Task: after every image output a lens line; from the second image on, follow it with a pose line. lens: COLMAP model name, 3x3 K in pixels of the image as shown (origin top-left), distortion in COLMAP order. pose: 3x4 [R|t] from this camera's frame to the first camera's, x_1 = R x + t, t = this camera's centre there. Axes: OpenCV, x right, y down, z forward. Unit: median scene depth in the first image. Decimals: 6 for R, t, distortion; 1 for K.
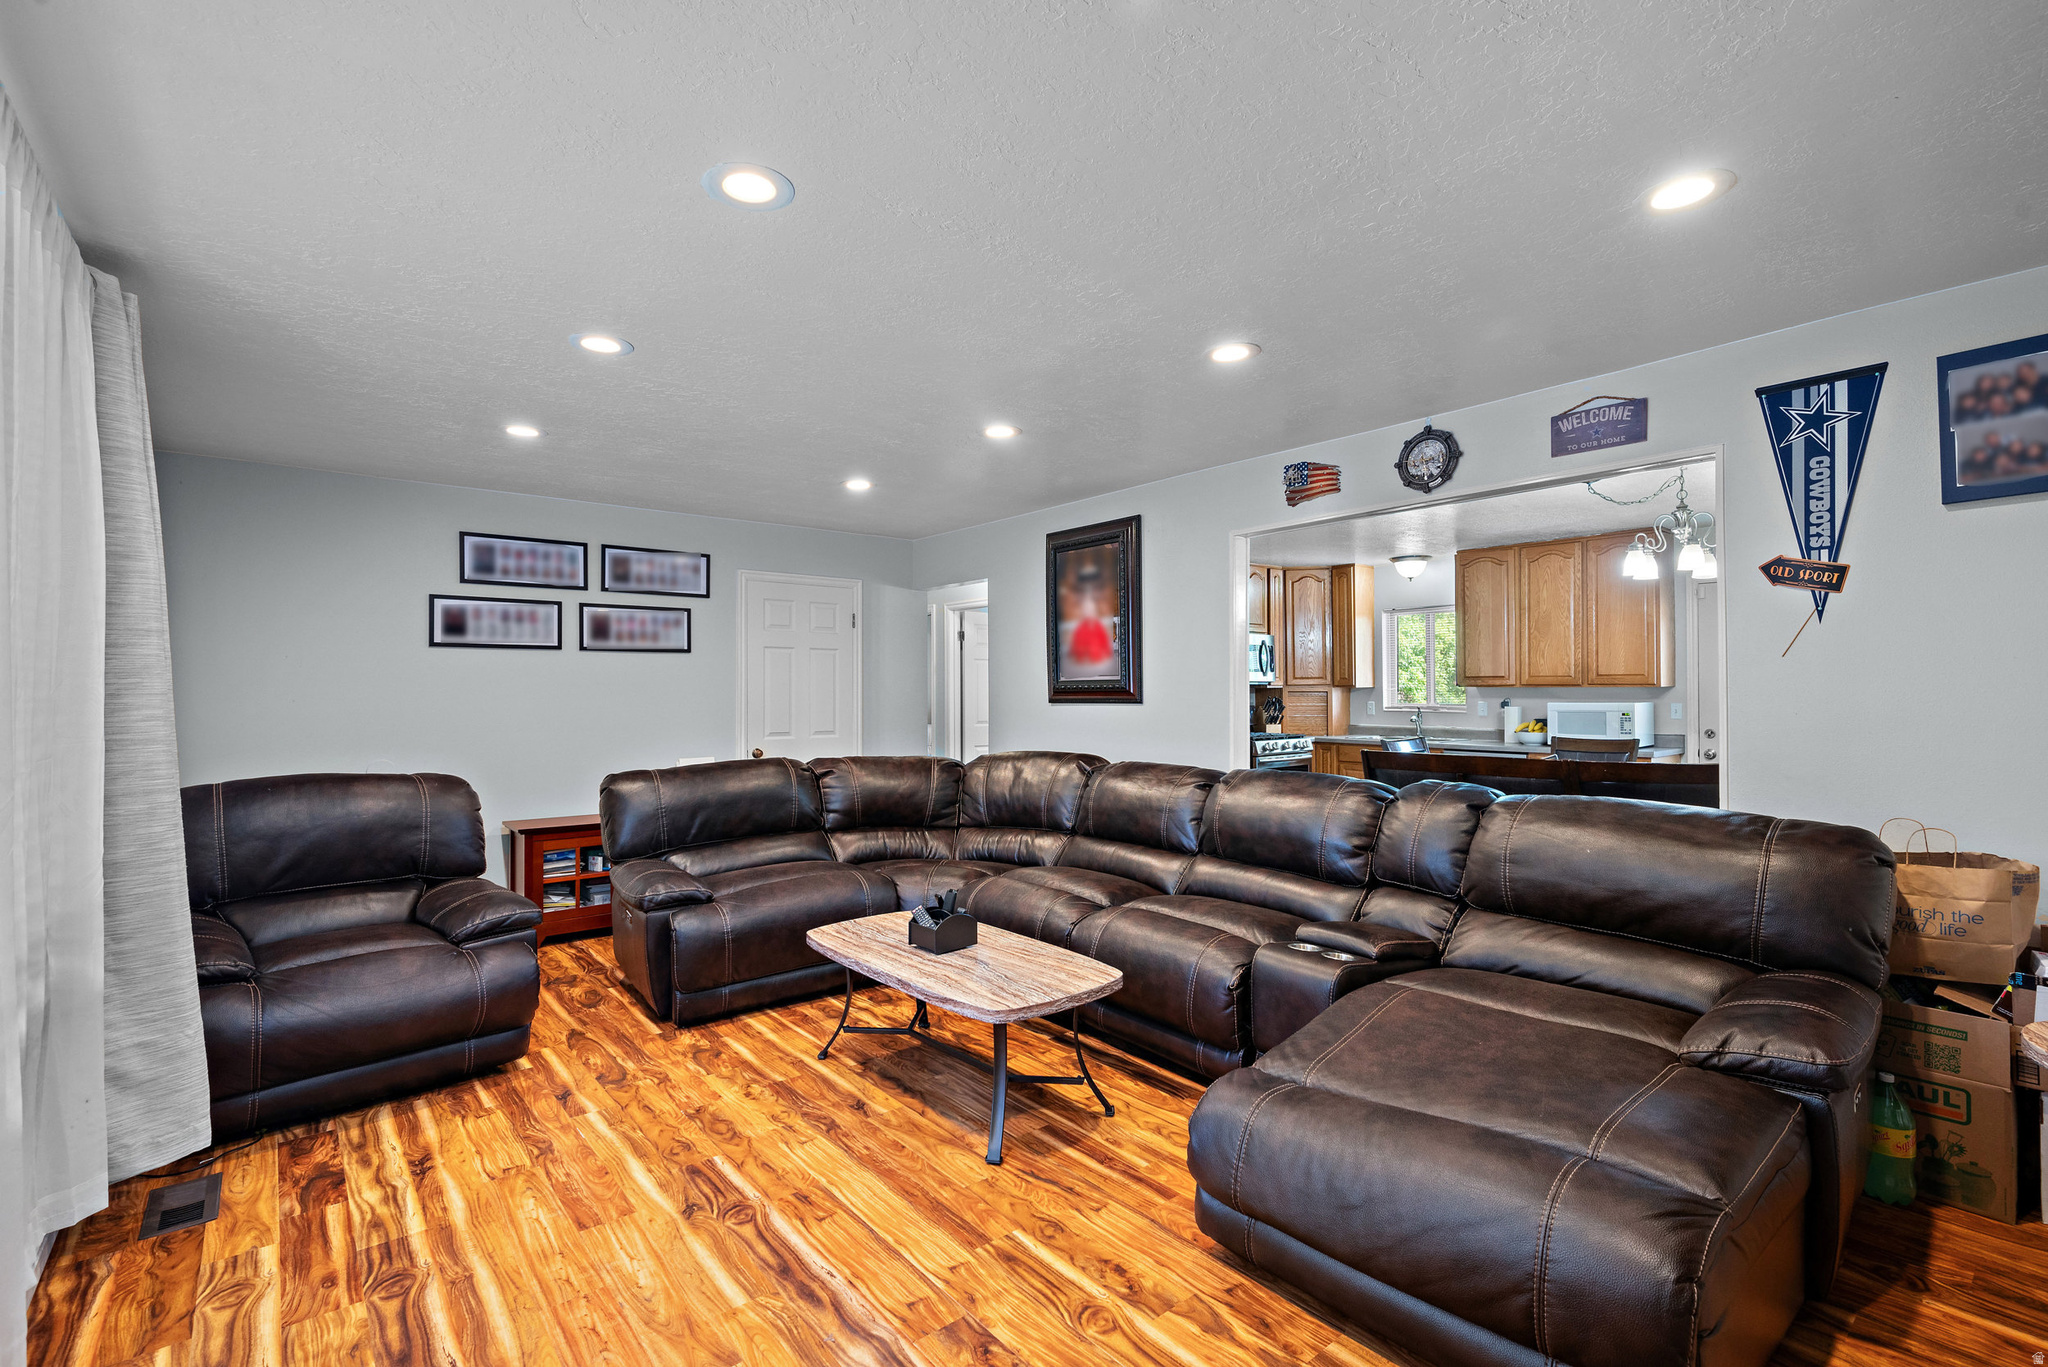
lens RADIAL K [[918.7, 0, 1035.7], [0, 918.7, 680.1], [0, 0, 1]] dist [-0.002038, 0.000363]
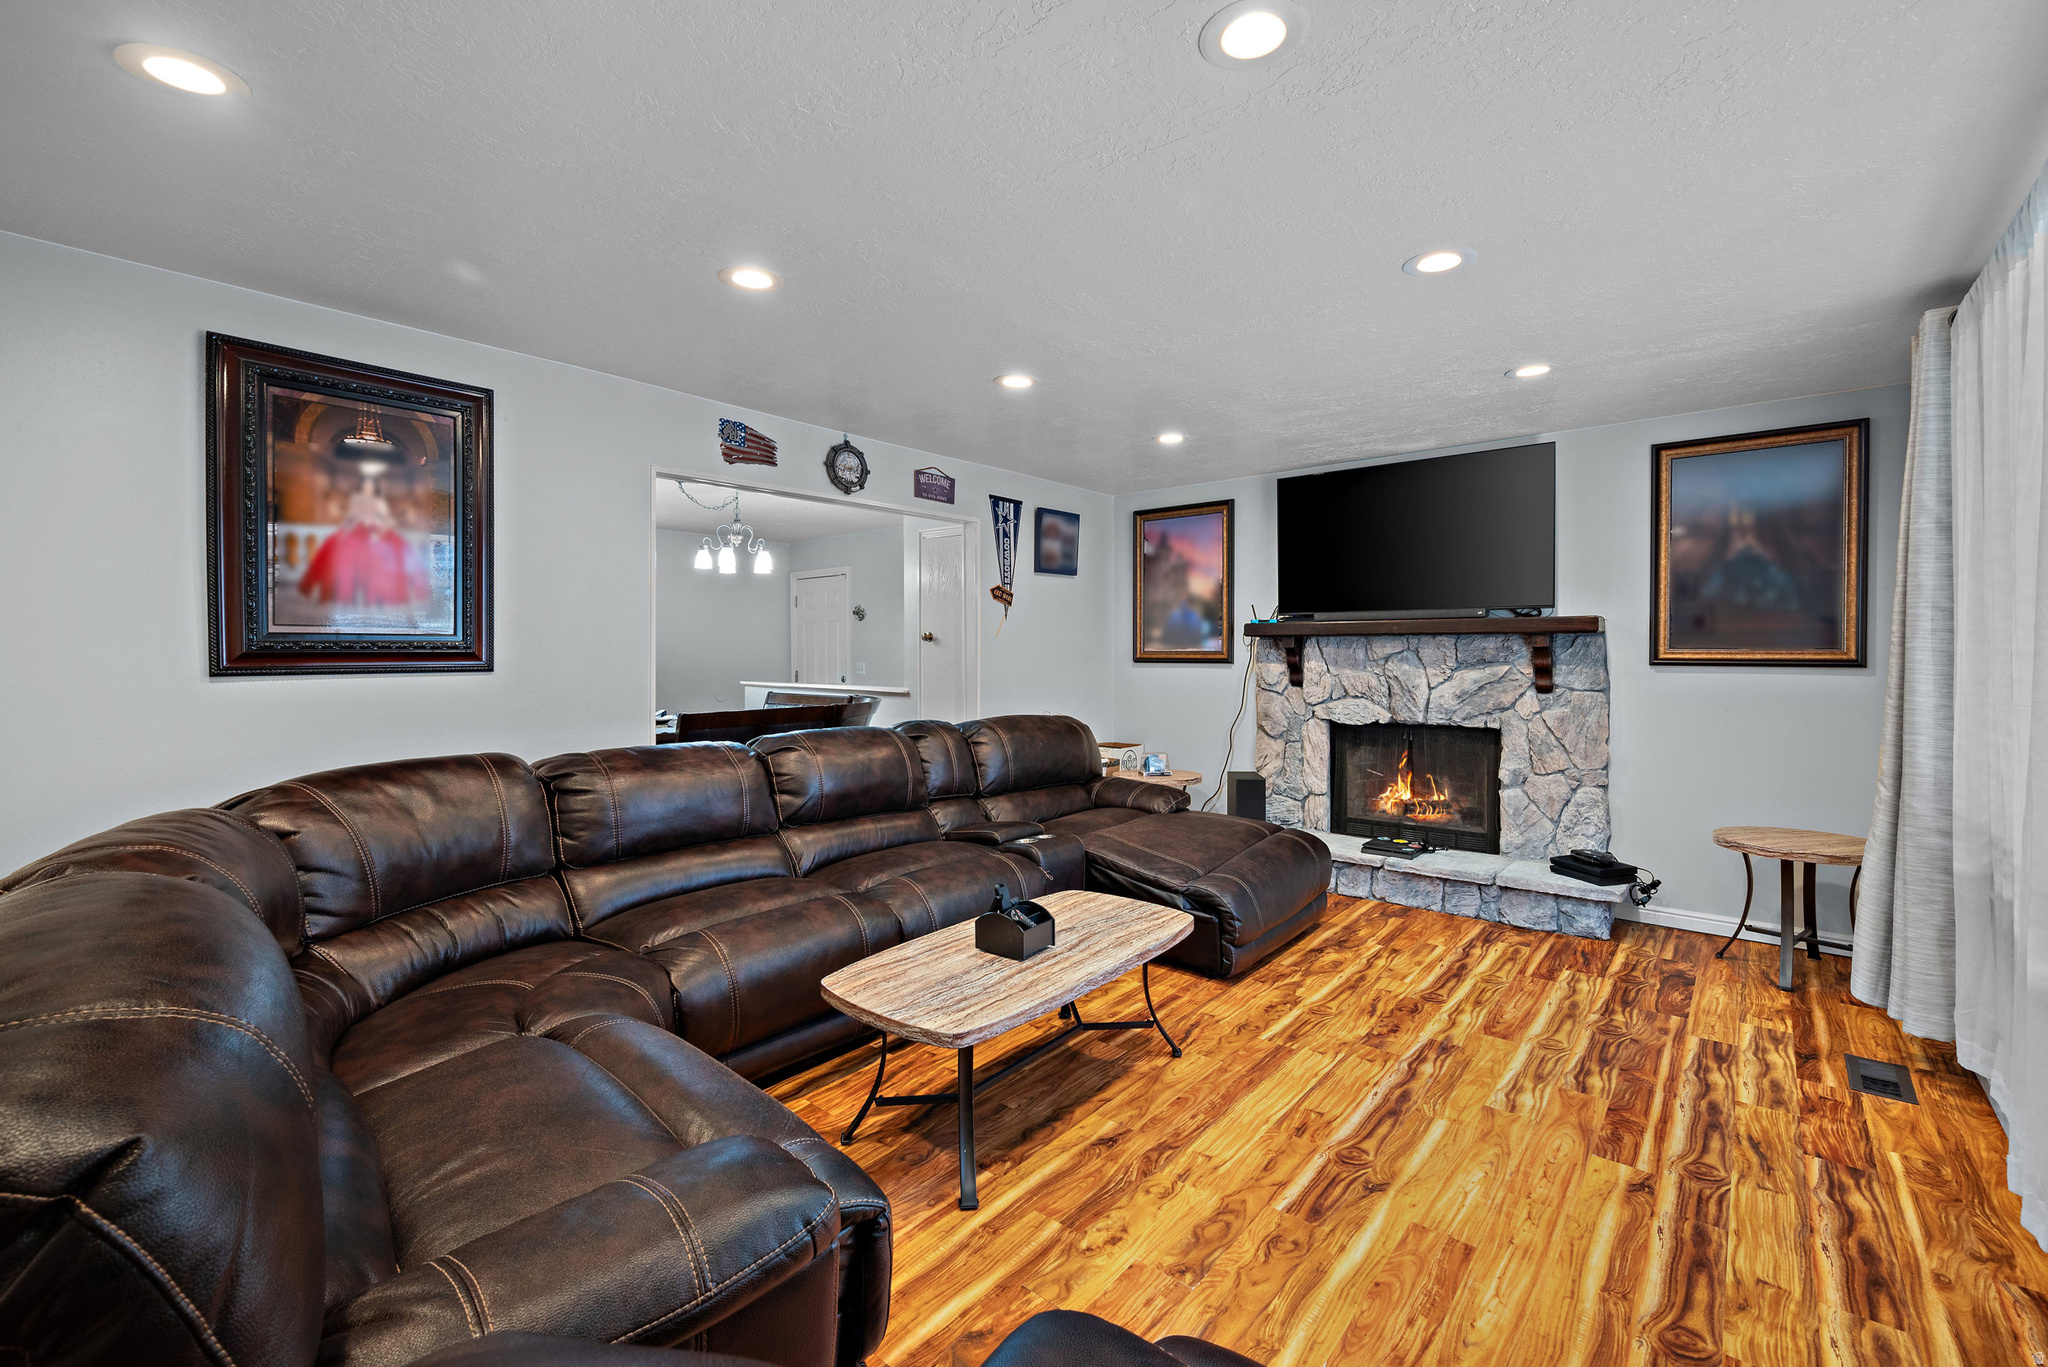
lens RADIAL K [[864.2, 0, 1024.8], [0, 864.2, 653.0], [0, 0, 1]] dist [-0.001317, -0.000387]
pose [[-0.170171, 0.006062, 0.985396, -1.000521], [-0.008888, 0.999931, -0.007686, 0.022380], [-0.985374, -0.010067, -0.170105, 1.259578]]
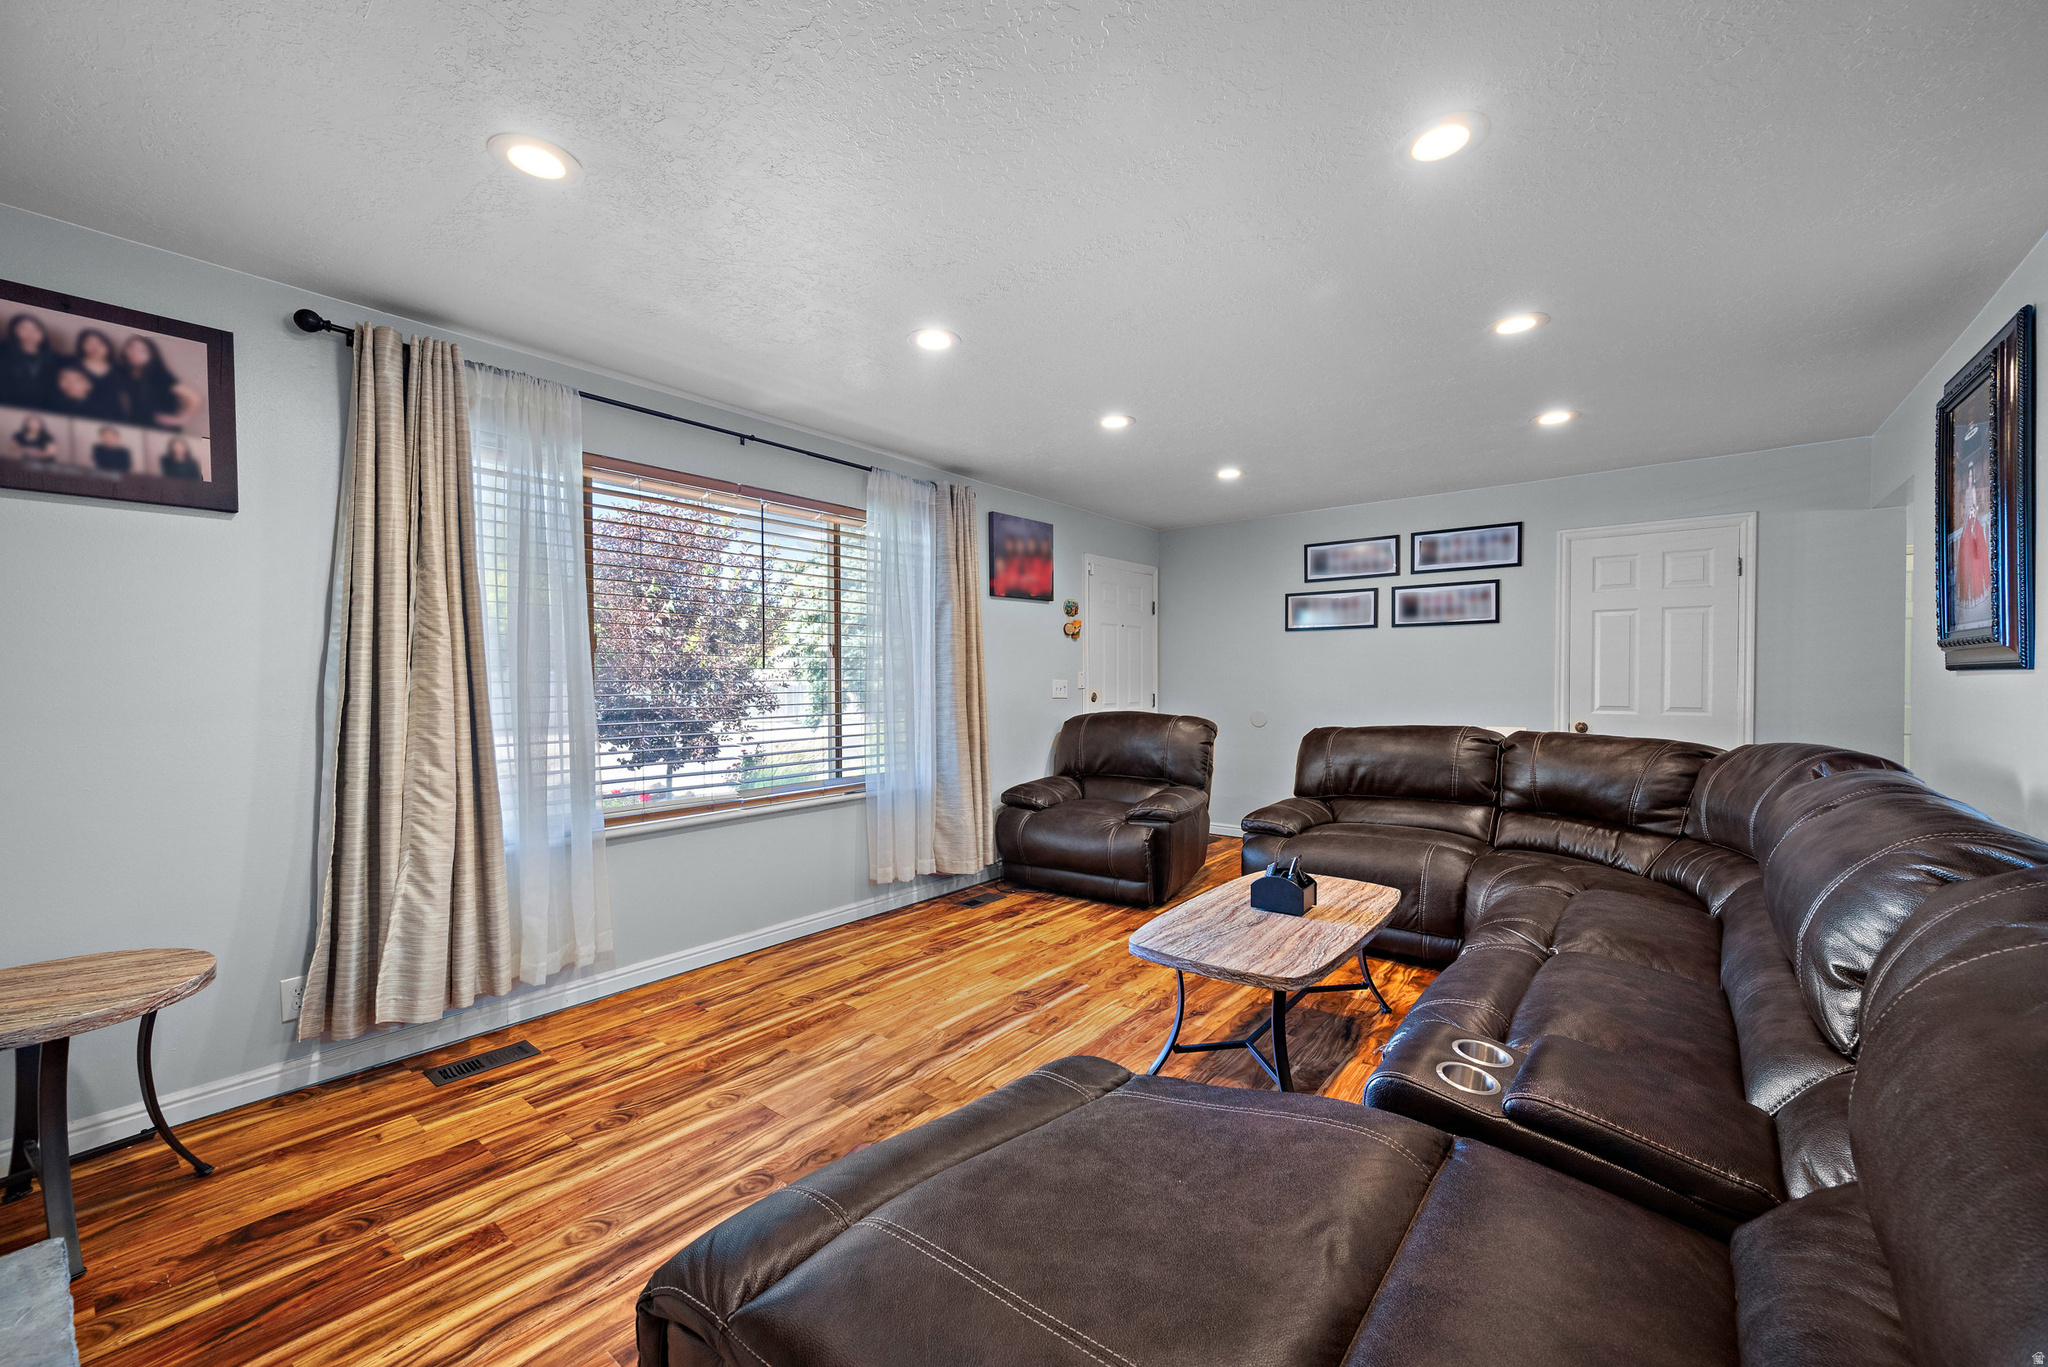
lens RADIAL K [[807.8, 0, 1021.5], [0, 807.8, 685.1], [0, 0, 1]] dist [-0.002159, -0.000329]
pose [[0.196783, 0.013858, -0.980349, 0.783798], [0.015156, 0.999738, 0.017174, 0.030479], [0.980330, -0.018238, 0.196522, 0.612713]]
